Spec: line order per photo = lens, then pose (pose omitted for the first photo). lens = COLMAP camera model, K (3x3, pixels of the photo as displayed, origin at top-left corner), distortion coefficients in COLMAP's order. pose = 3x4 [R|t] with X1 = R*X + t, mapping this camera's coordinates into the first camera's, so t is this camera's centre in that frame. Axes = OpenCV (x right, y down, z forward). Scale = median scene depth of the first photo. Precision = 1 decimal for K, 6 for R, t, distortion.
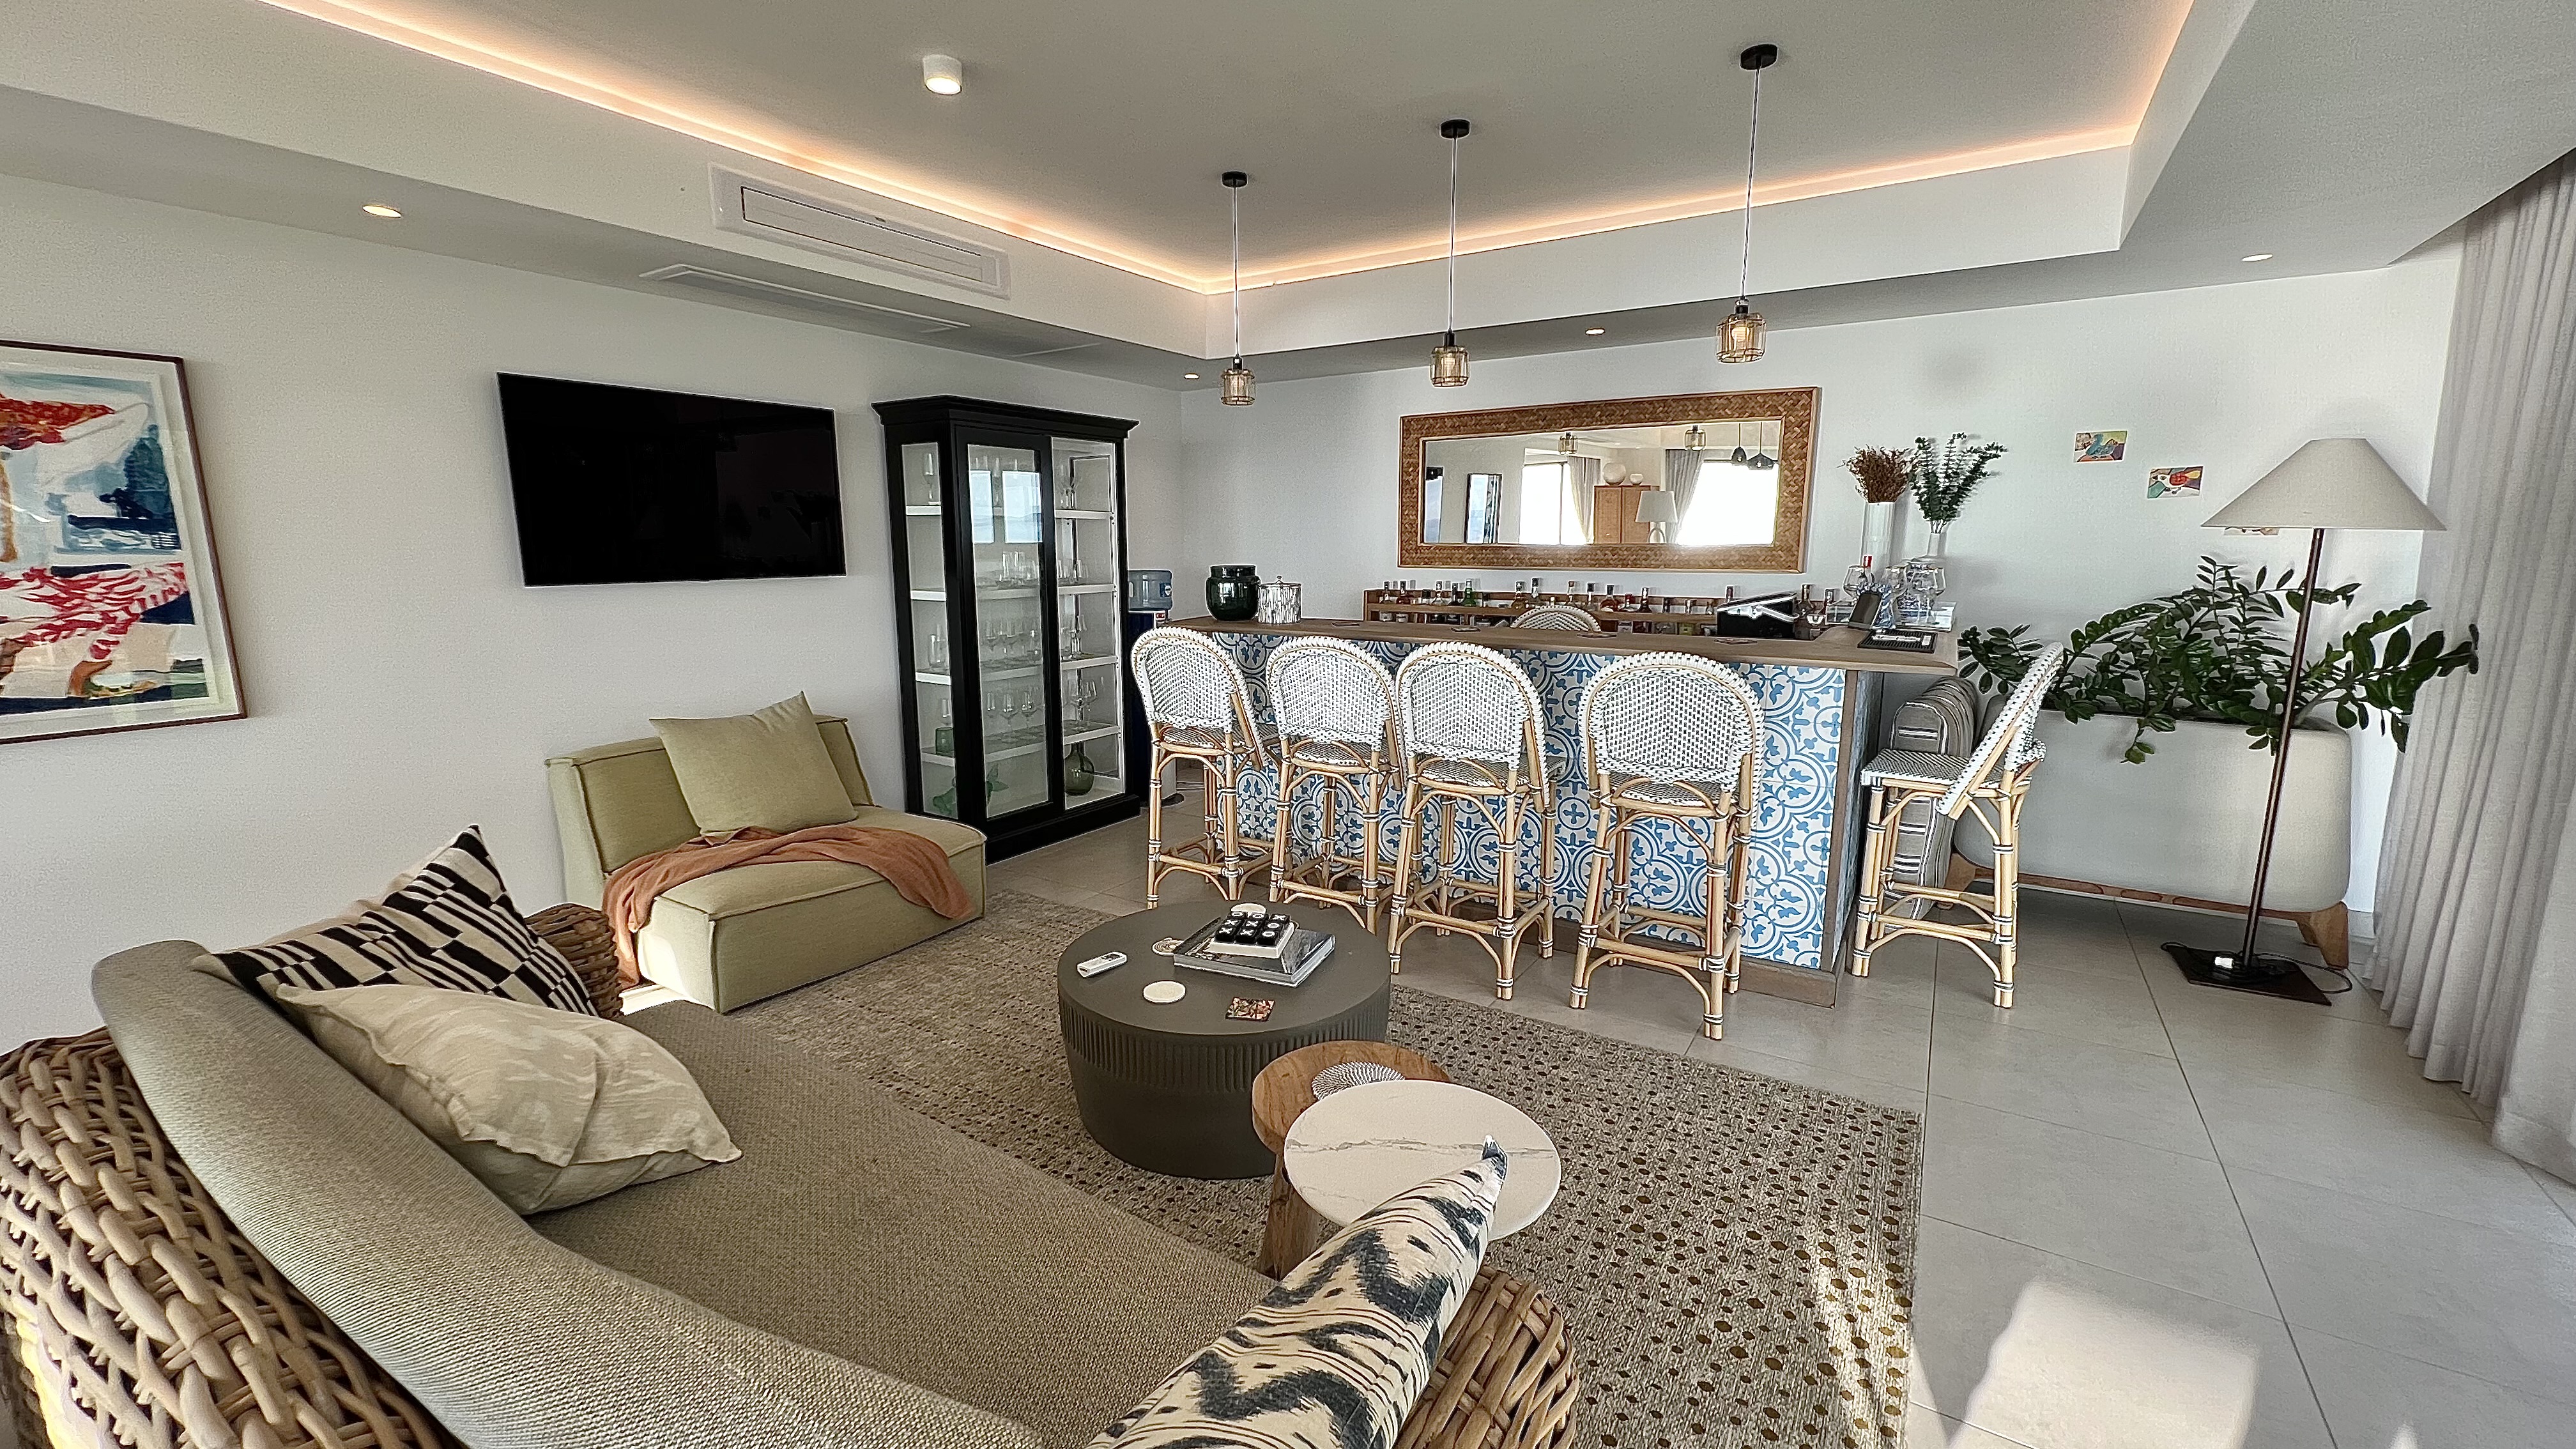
lens RADIAL K [[1030.6, 0, 1290.6], [0, 1030.6, 720.0], [0, 0, 1]] dist [-0.002141, -0.000090]
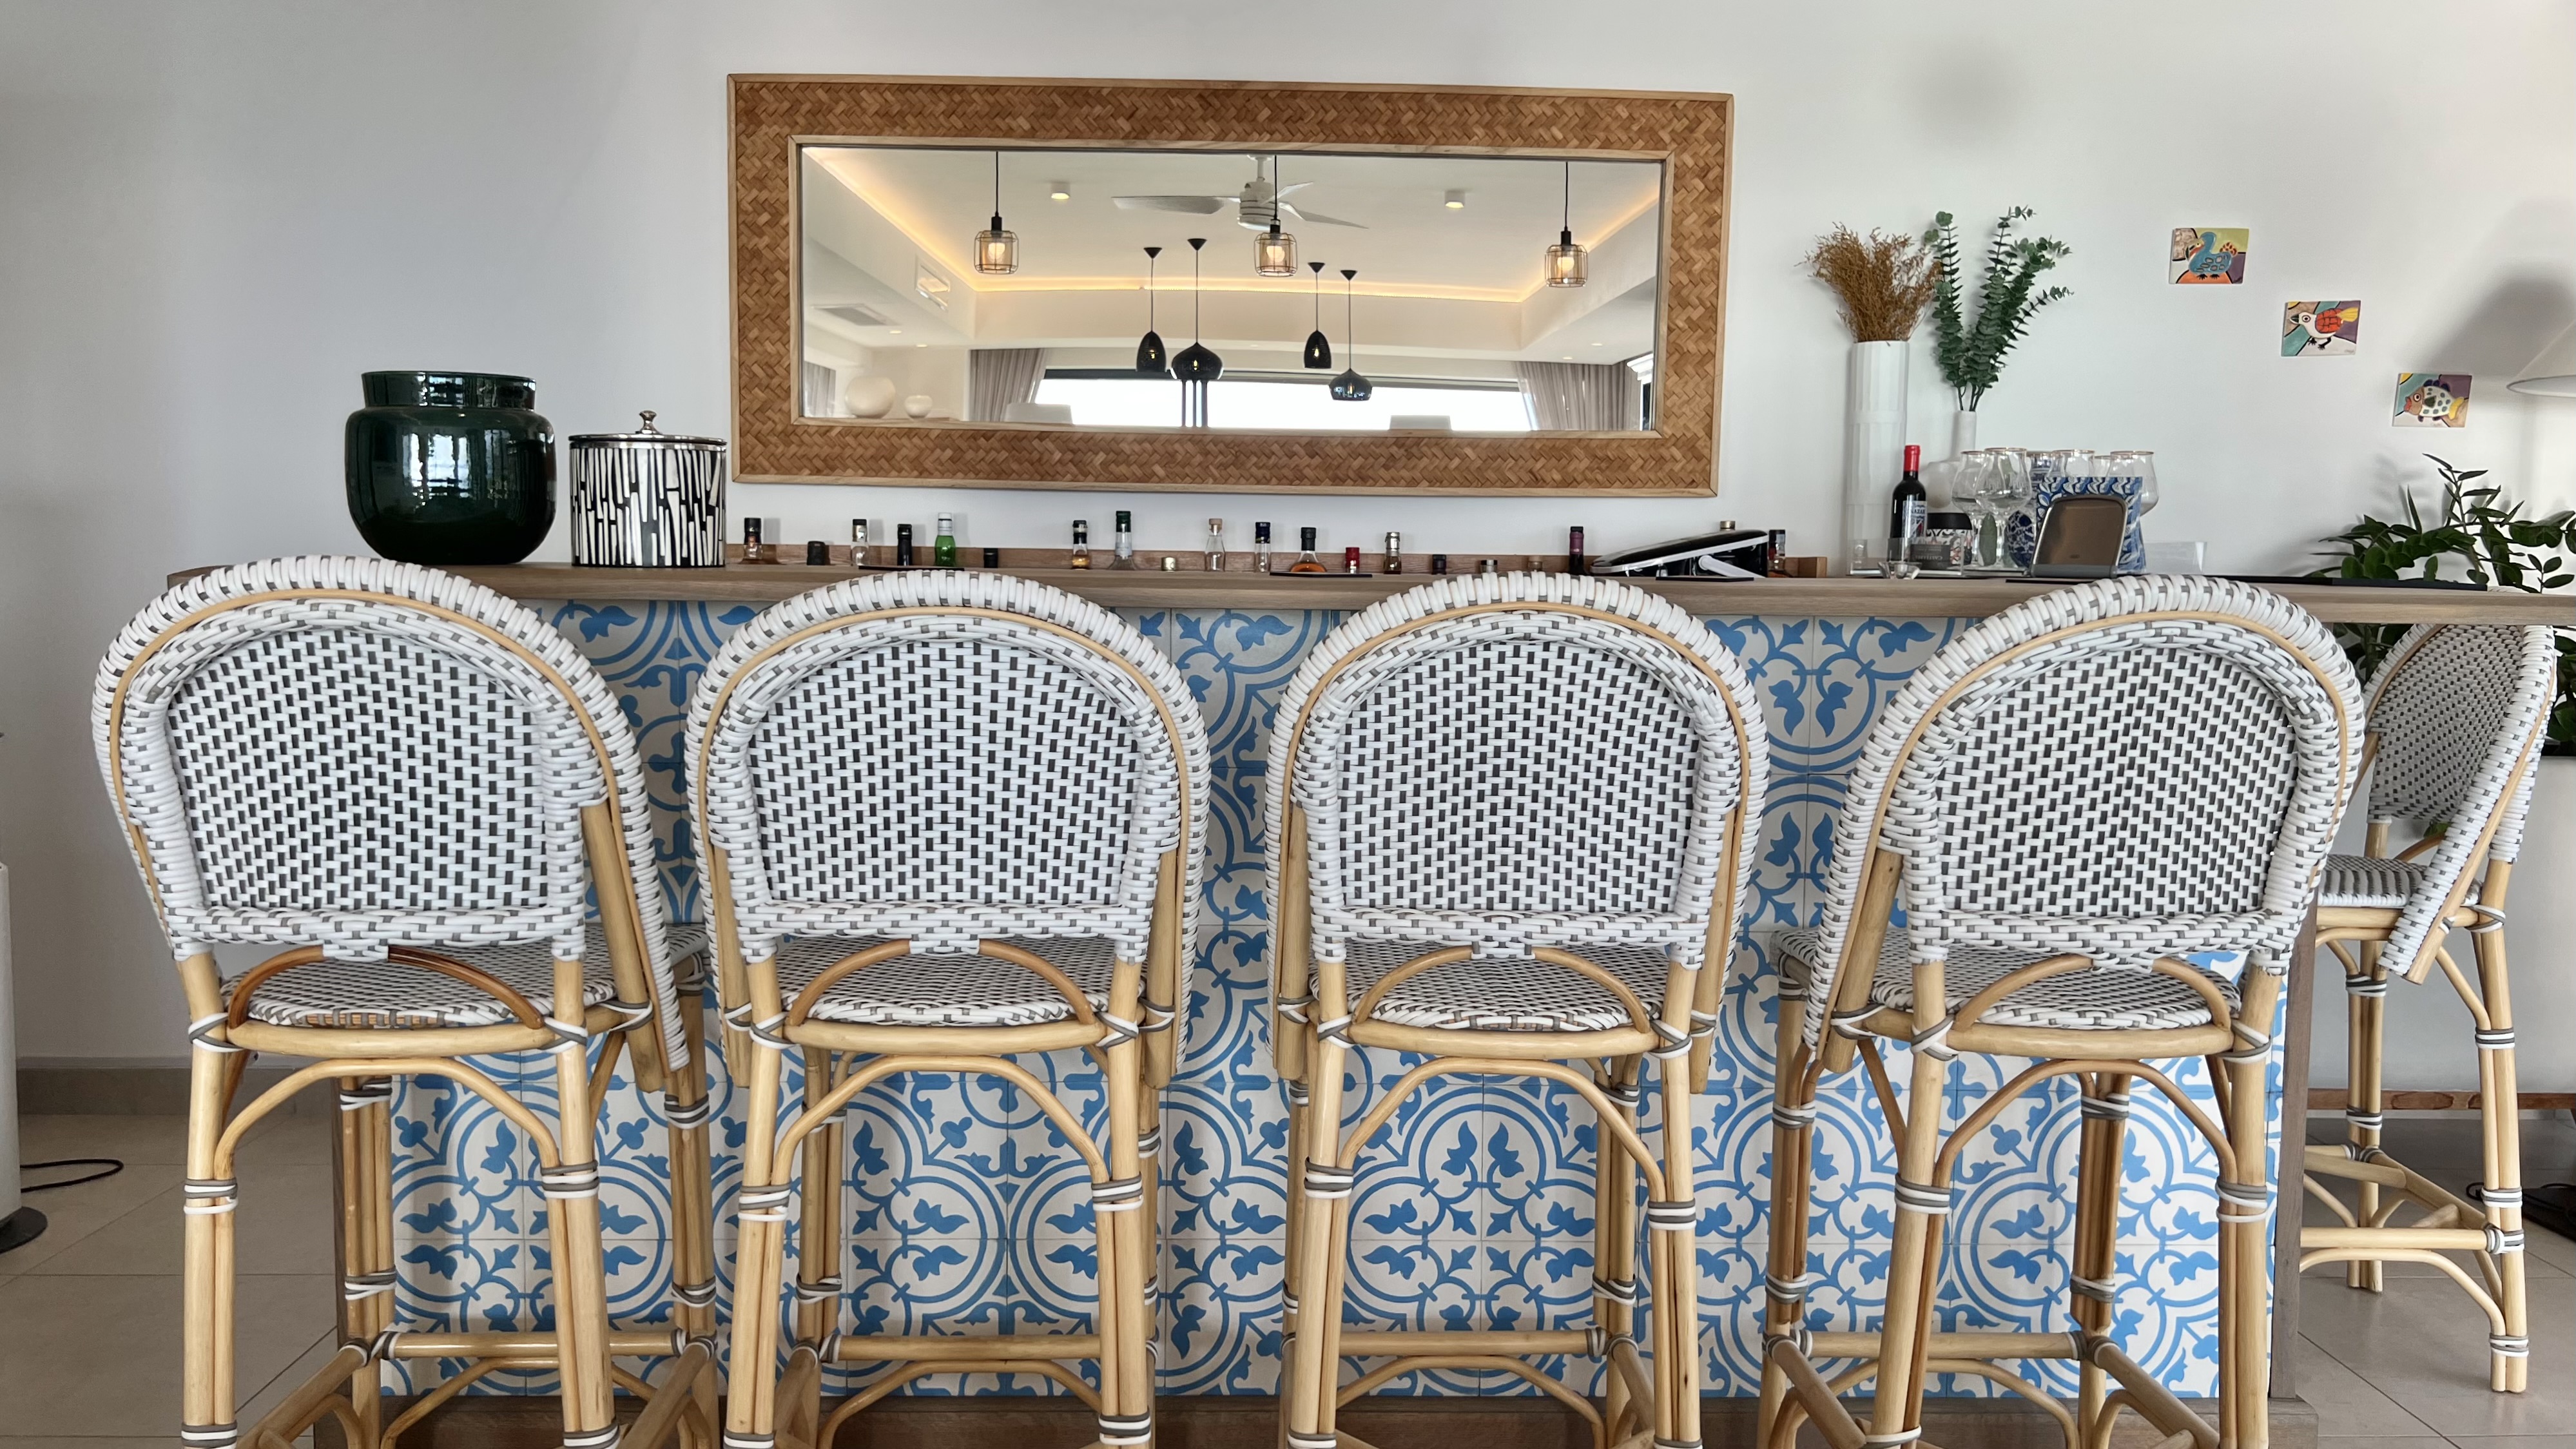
lens RADIAL K [[1952.8, 0, 1285.3], [0, 1952.8, 731.9], [0, 0, 1]] dist [0.074966, -0.117468]
pose [[0.828008, -0.032977, 0.559746, -0.181086], [0.083648, 0.994363, -0.065156, 0.003023], [-0.554442, 0.100771, 0.826099, 0.455256]]
